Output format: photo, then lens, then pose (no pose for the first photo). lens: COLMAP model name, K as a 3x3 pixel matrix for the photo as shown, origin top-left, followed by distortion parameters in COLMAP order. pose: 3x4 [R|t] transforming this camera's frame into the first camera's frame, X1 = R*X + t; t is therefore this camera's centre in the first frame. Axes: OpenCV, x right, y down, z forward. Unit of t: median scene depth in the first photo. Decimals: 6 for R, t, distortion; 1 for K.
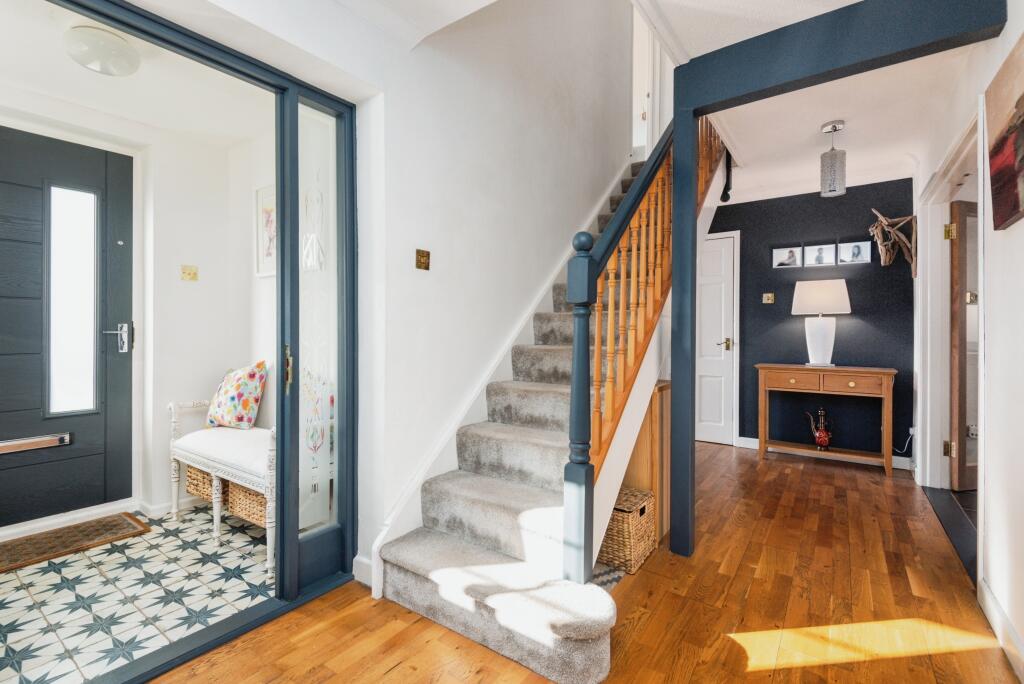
lens RADIAL K [[469.5, 0, 515.6], [0, 469.5, 336.4], [0, 0, 1]] dist [0.001487, 0.000204]
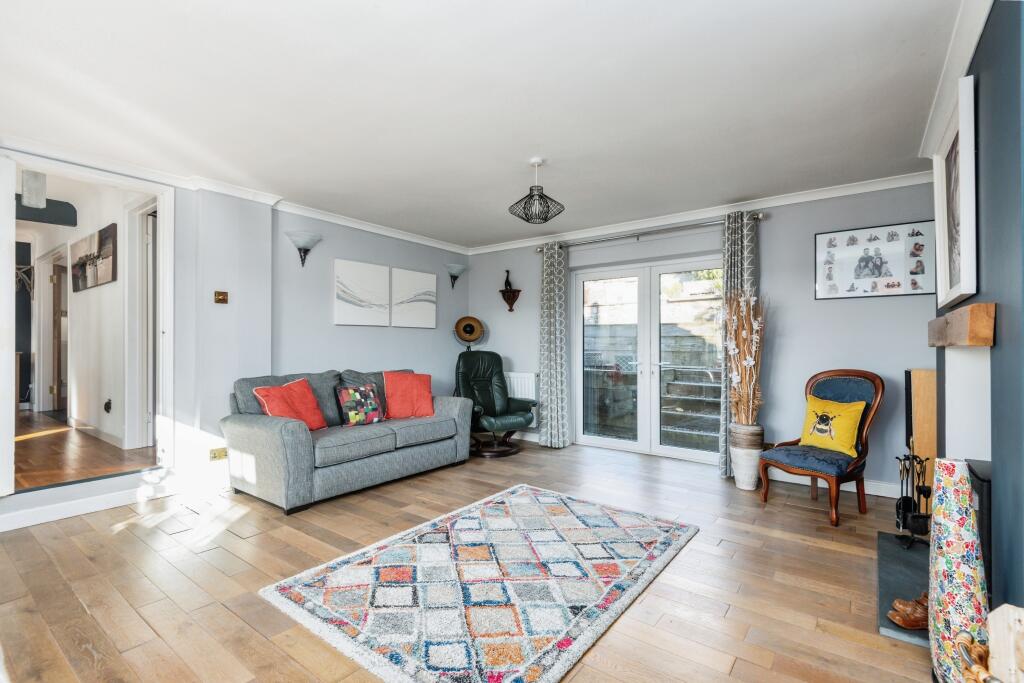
lens RADIAL K [[469.5, 0, 516.4], [0, 469.5, 339.5], [0, 0, 1]] dist [0.001487, 0.000204]
pose [[0.032169, 0.002004, 0.999480, -0.961319], [0.002691, 0.999994, -0.002092, 0.036630], [-0.999479, 0.002756, 0.032163, -0.981600]]
